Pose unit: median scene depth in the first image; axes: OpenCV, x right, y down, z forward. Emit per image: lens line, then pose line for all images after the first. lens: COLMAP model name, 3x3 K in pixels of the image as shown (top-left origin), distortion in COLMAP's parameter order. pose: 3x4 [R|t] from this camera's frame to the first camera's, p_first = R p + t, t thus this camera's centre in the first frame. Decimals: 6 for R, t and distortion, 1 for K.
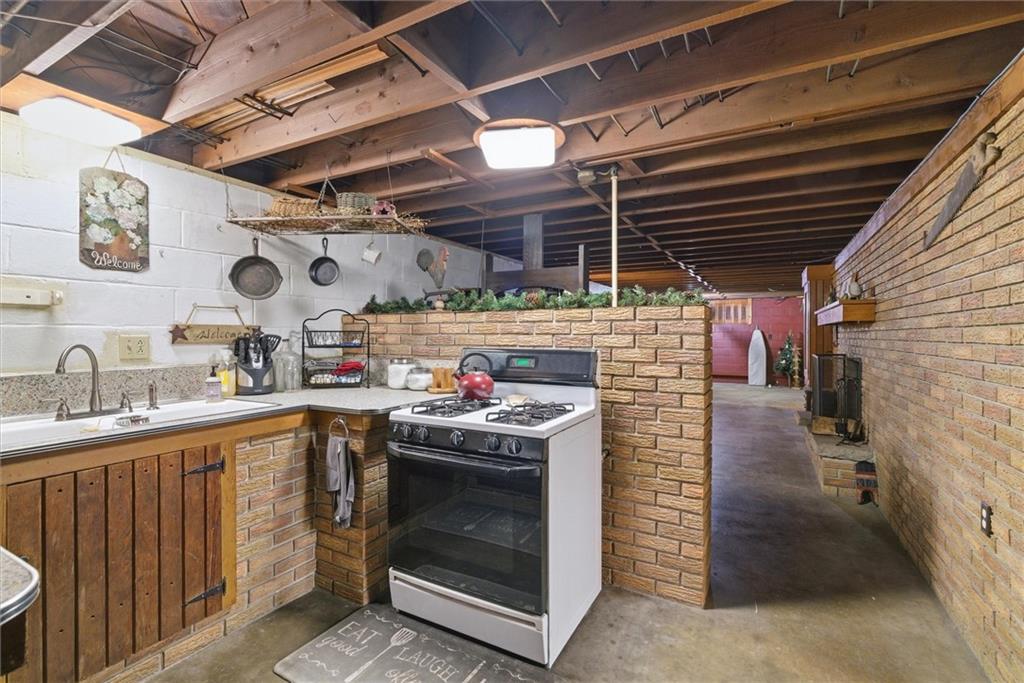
lens RADIAL K [[468.7, 0, 511.3], [0, 468.7, 334.0], [0, 0, 1]] dist [-0.004697, 0.003283]
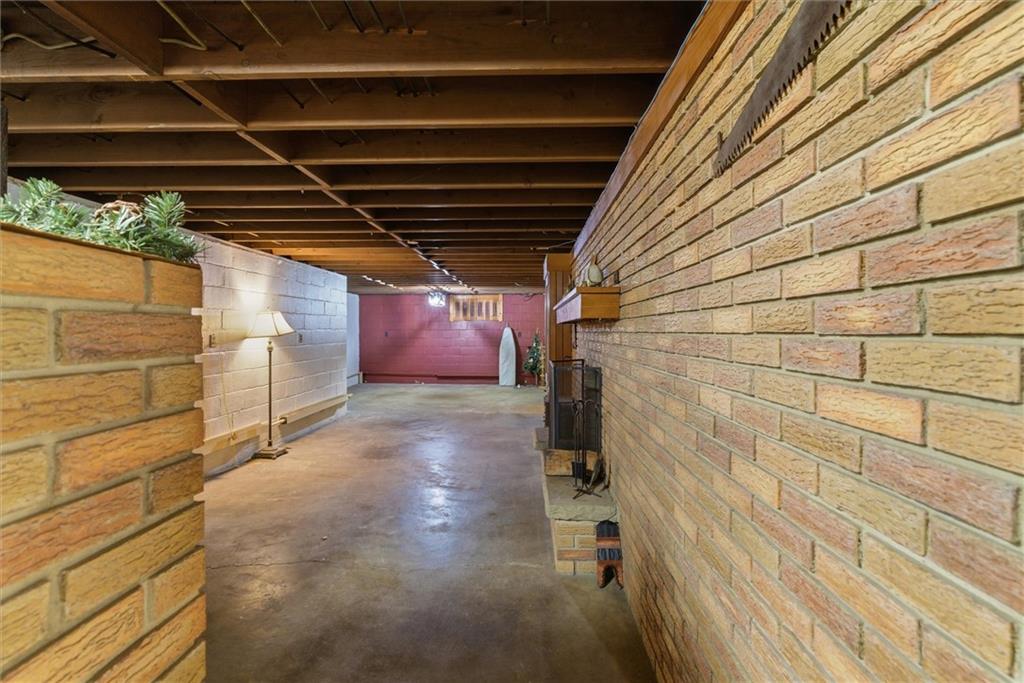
lens RADIAL K [[468.7, 0, 510.5], [0, 468.7, 338.7], [0, 0, 1]] dist [-0.004697, 0.003283]
pose [[0.894070, -0.009158, 0.447834, 0.292859], [0.000993, 0.999829, 0.018463, -0.010089], [-0.447926, -0.016063, 0.893926, 0.410596]]
